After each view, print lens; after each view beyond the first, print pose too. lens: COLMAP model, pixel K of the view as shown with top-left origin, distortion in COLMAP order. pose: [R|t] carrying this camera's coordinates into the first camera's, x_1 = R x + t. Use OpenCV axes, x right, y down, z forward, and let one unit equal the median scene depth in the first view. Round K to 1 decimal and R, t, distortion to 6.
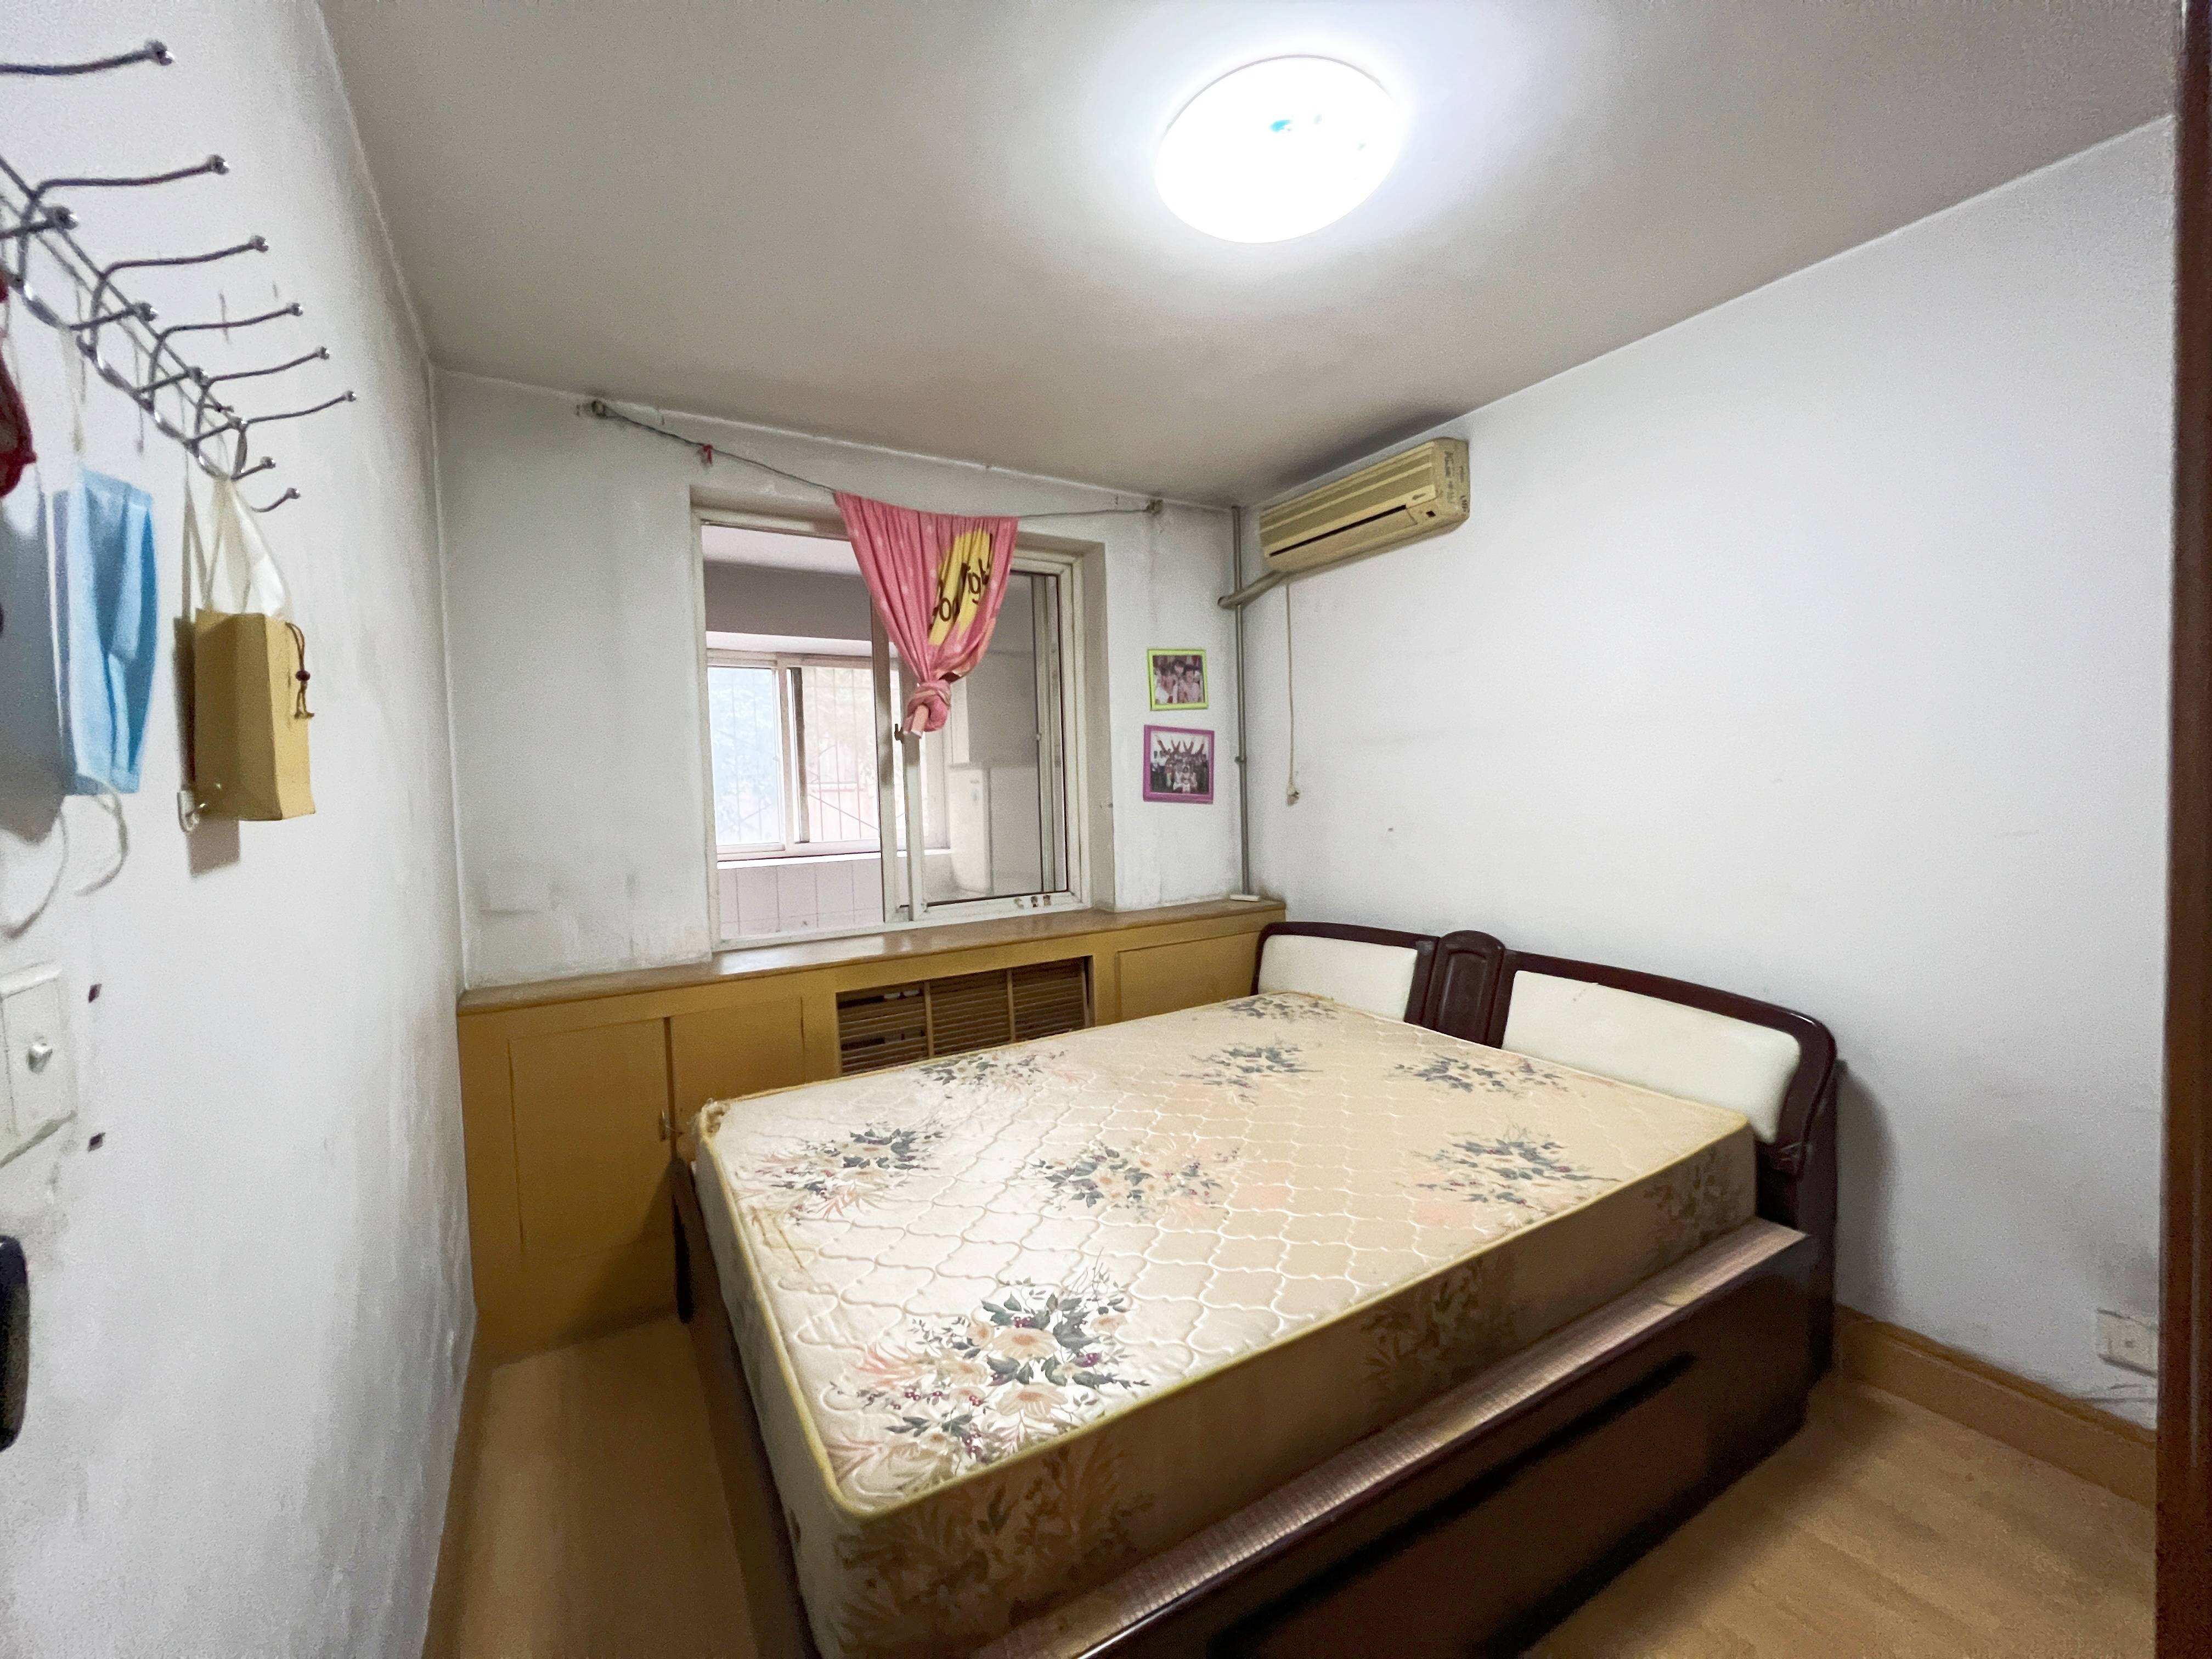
lens RADIAL K [[885.8, 0, 1111.0], [0, 885.8, 817.1], [0, 0, 1]] dist [-0.006580, -0.000043]
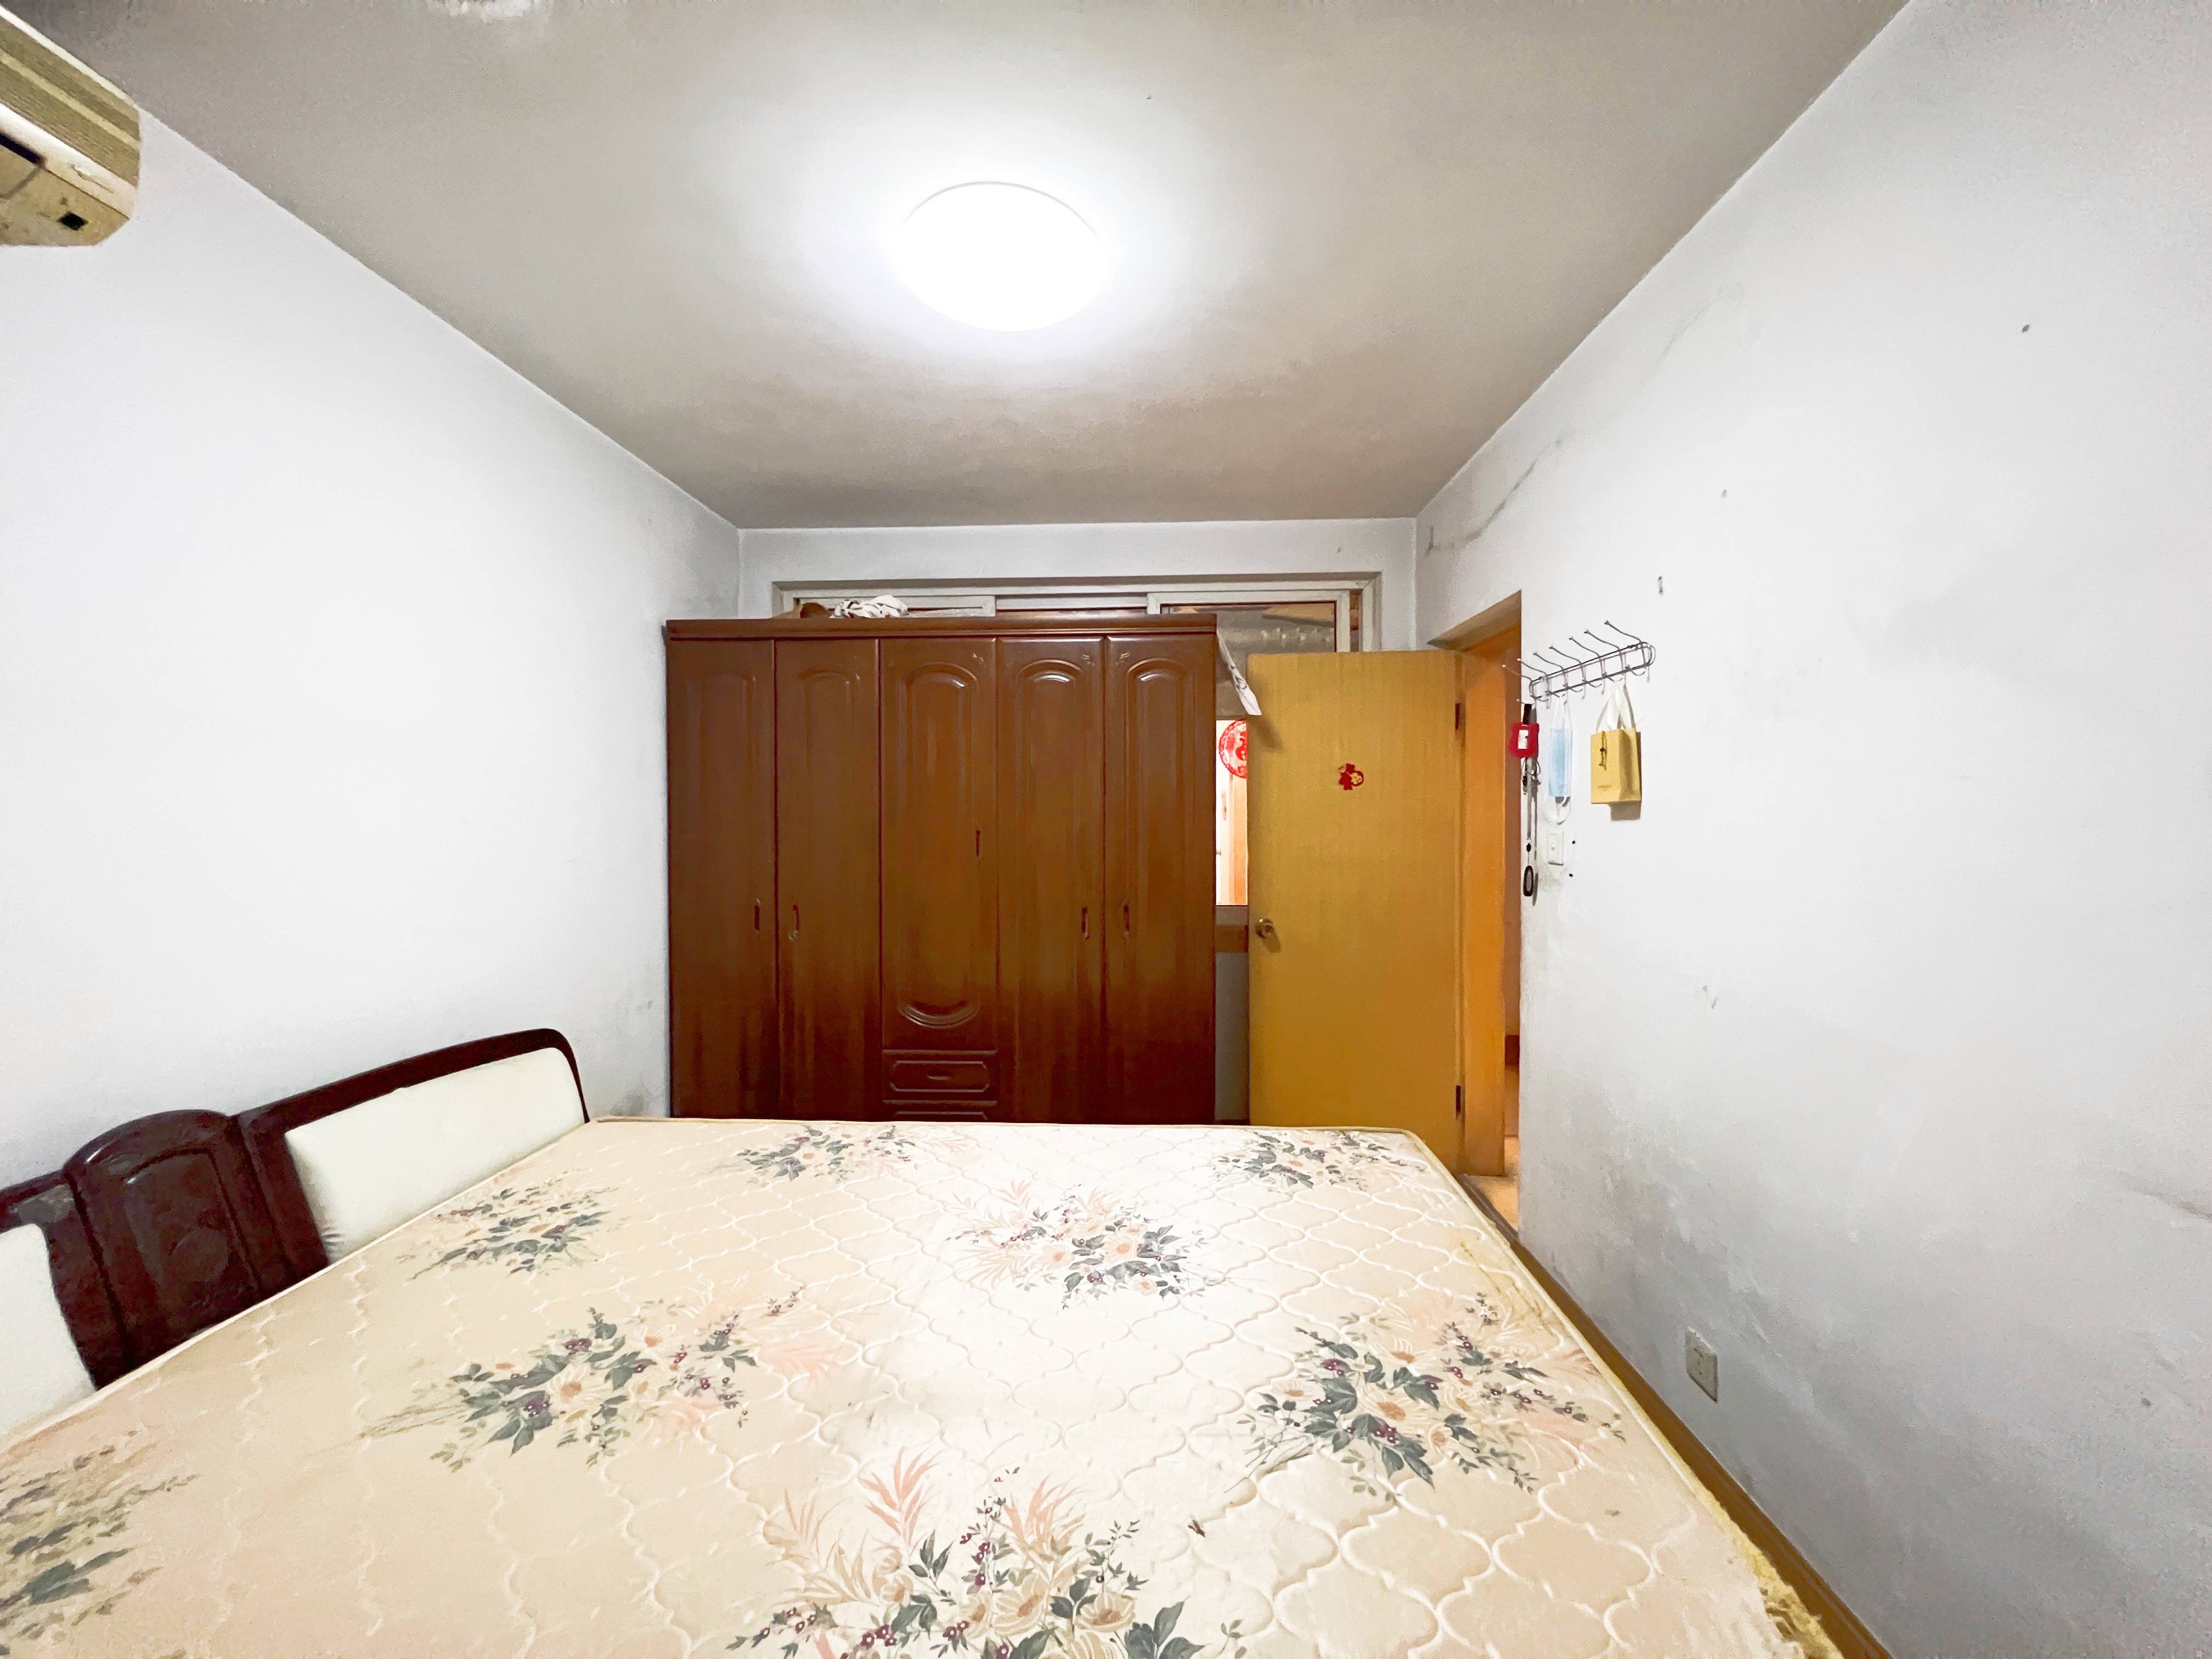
lens RADIAL K [[885.8, 0, 1116.9], [0, 885.8, 820.1], [0, 0, 1]] dist [-0.006580, -0.000043]
pose [[-0.833668, 0.026255, 0.551642, -0.380687], [0.050260, 0.998331, 0.028440, -0.028962], [-0.549974, 0.051435, -0.833596, 1.318000]]
